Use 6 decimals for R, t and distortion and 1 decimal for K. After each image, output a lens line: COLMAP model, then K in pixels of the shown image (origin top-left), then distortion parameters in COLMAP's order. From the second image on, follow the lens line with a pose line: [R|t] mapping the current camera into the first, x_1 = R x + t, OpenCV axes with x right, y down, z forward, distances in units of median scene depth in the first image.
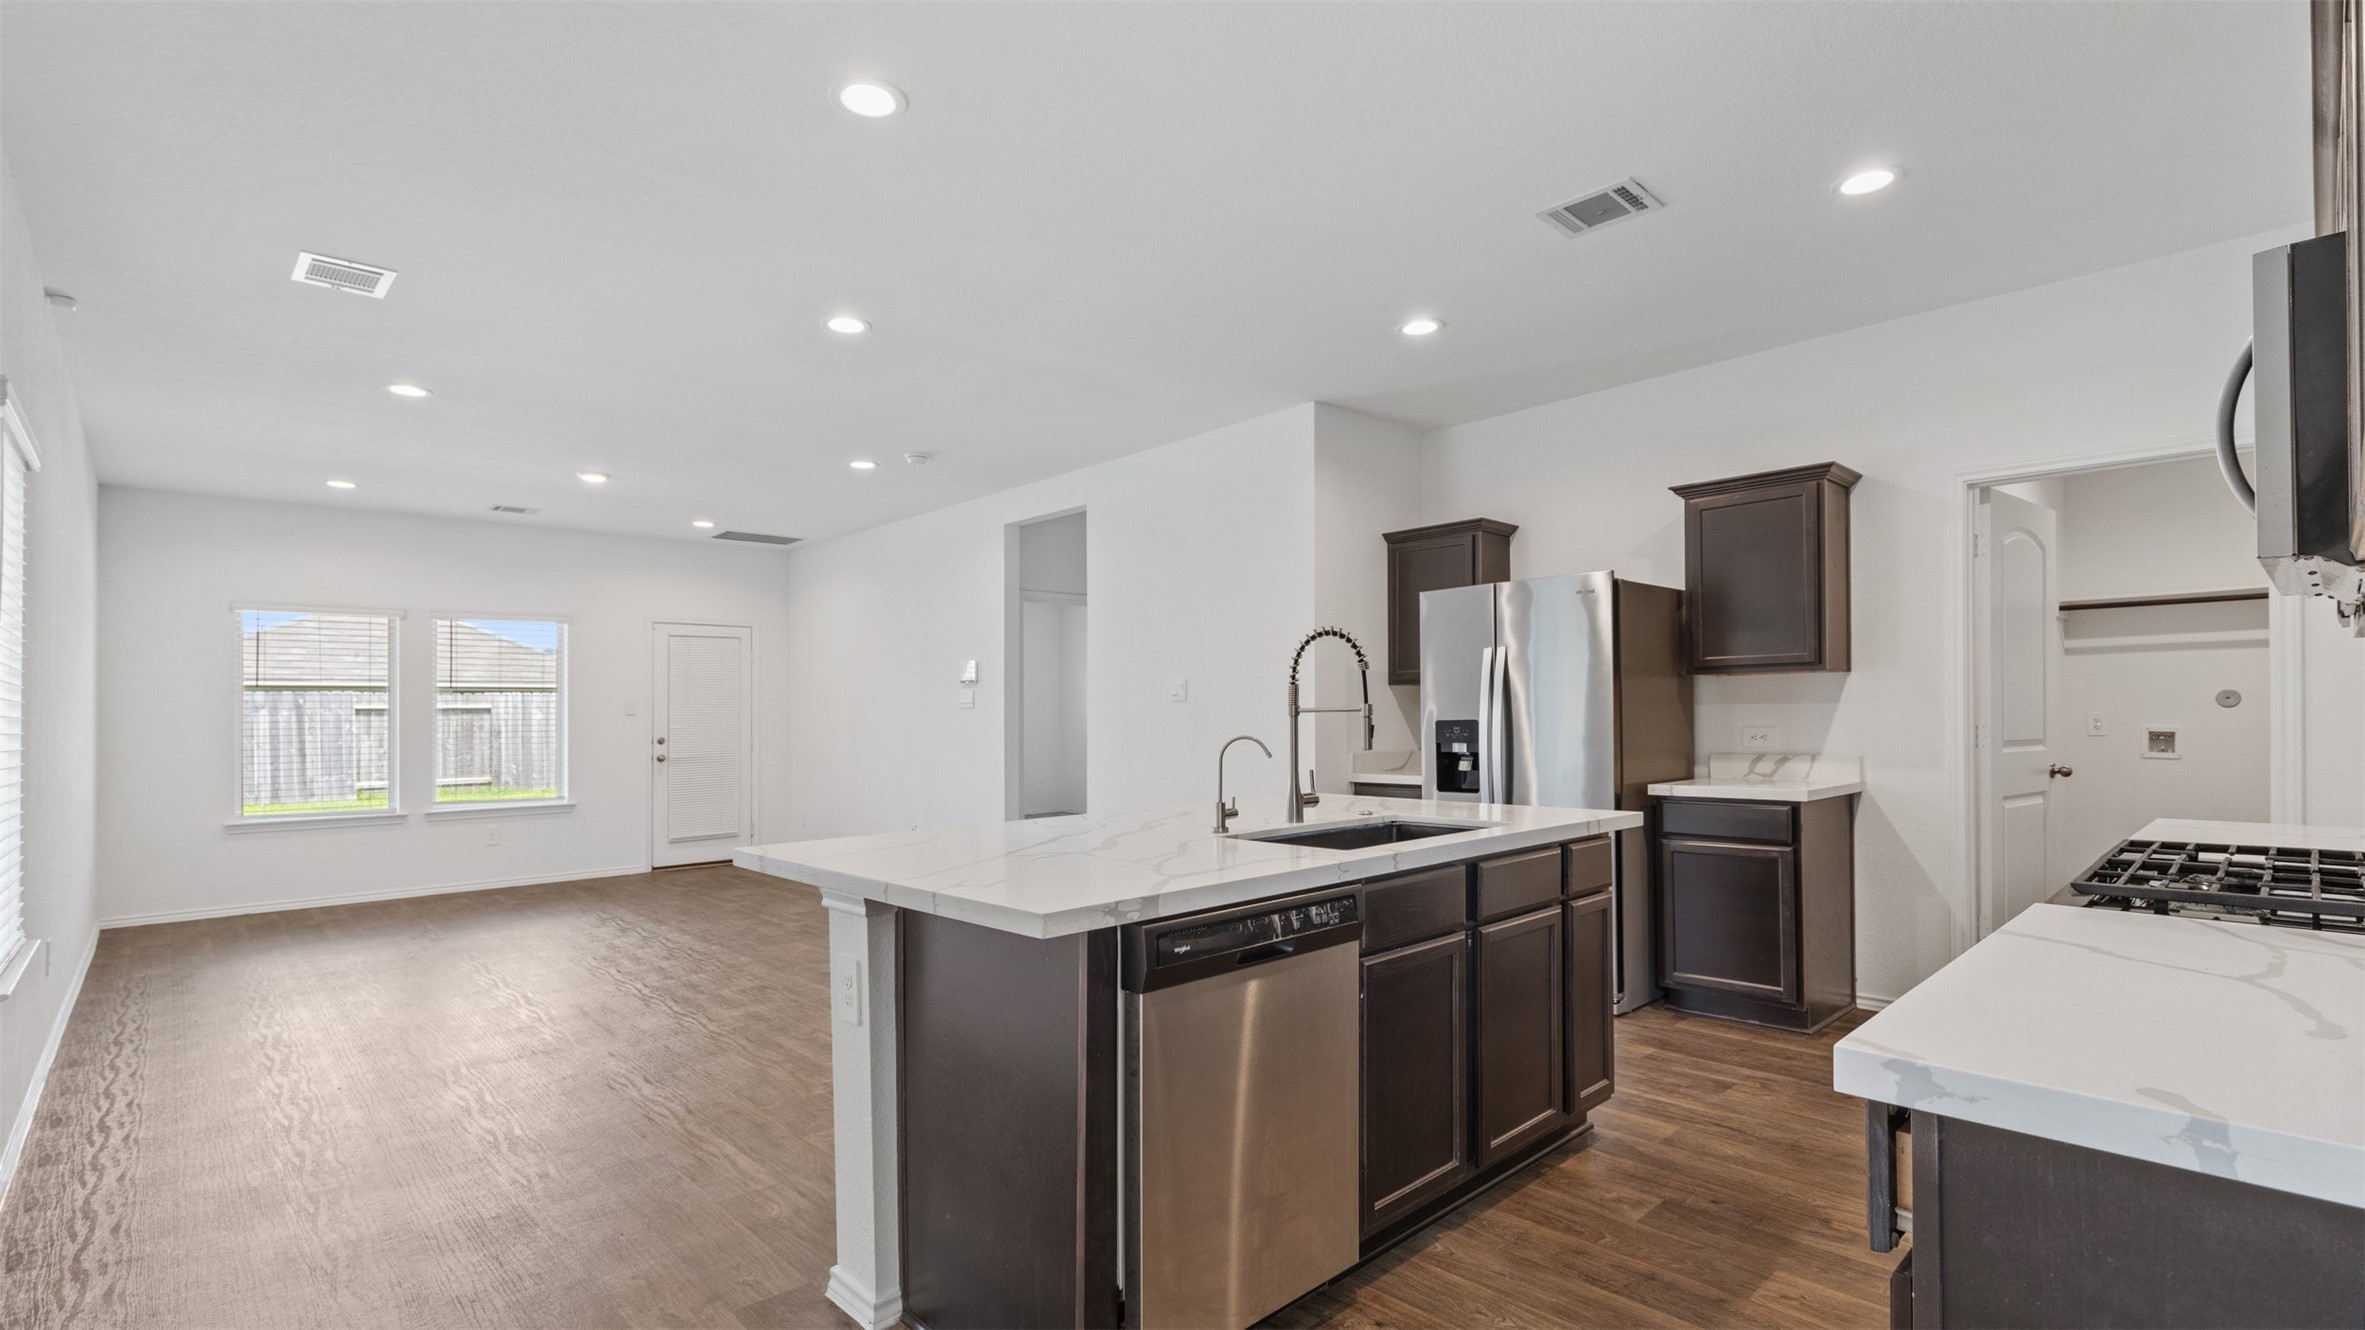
lens RADIAL K [[1066.0, 0, 1206.4], [0, 1066.0, 716.5], [0, 0, 1]] dist [0.002186, 0.002046]
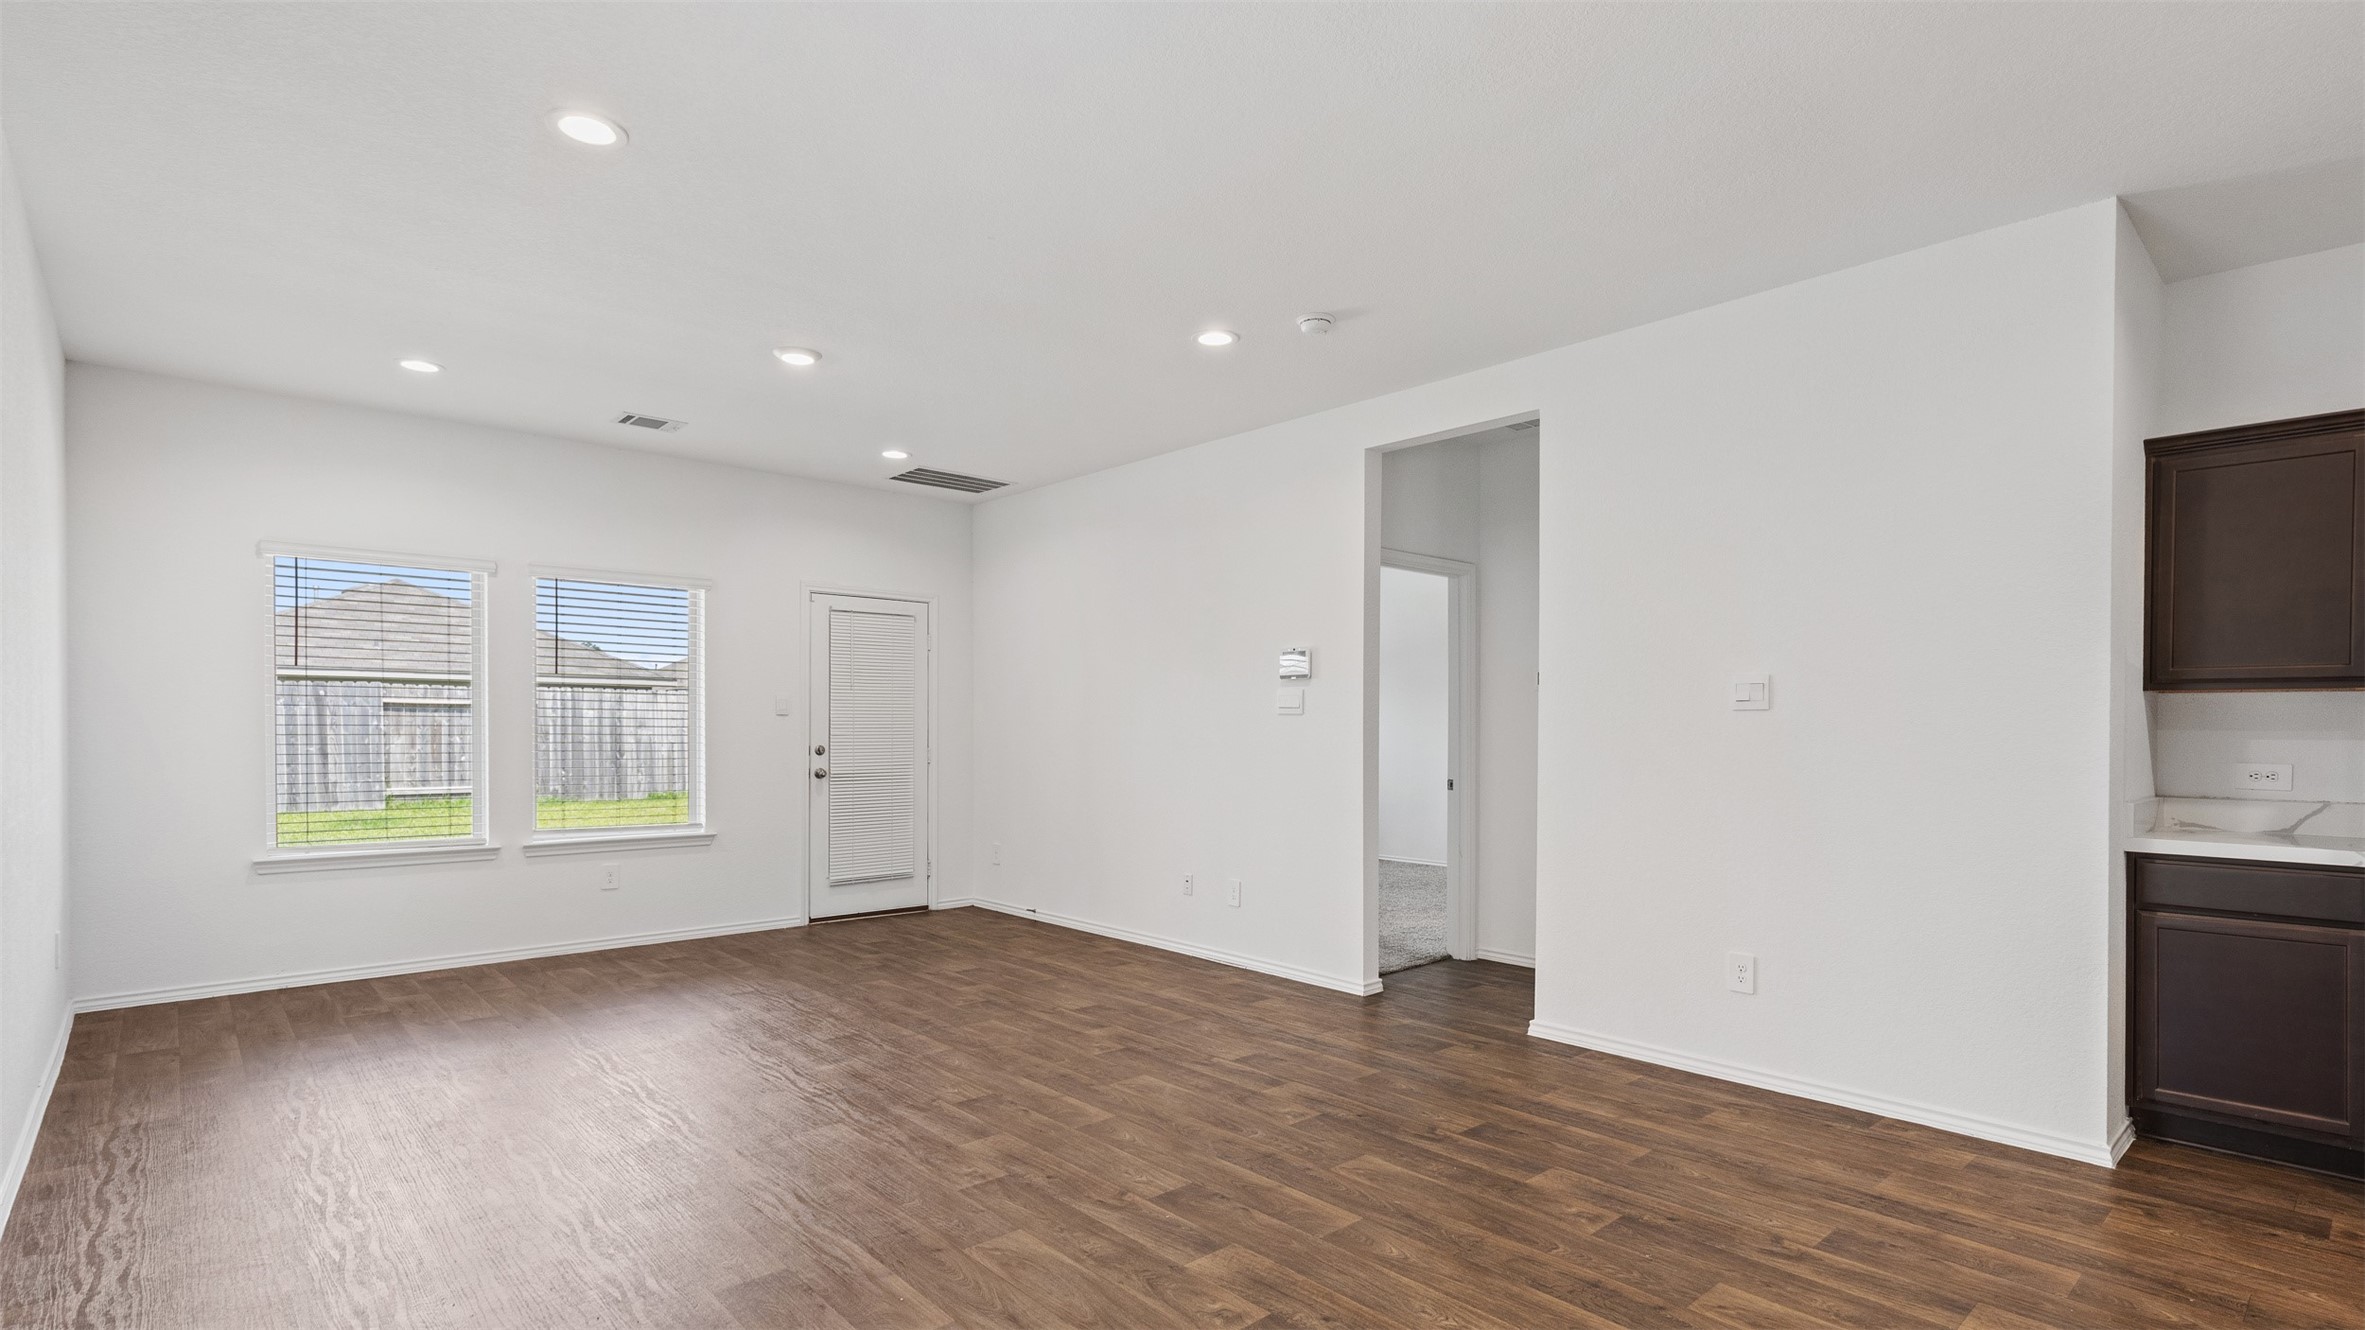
lens RADIAL K [[1066.0, 0, 1182.1], [0, 1066.0, 769.9], [0, 0, 1]] dist [0.002186, 0.002046]
pose [[0.999681, 0.021034, -0.013978, -0.246991], [-0.020517, 0.999135, 0.036166, 0.003615], [0.014727, -0.035868, 0.999248, 0.255438]]
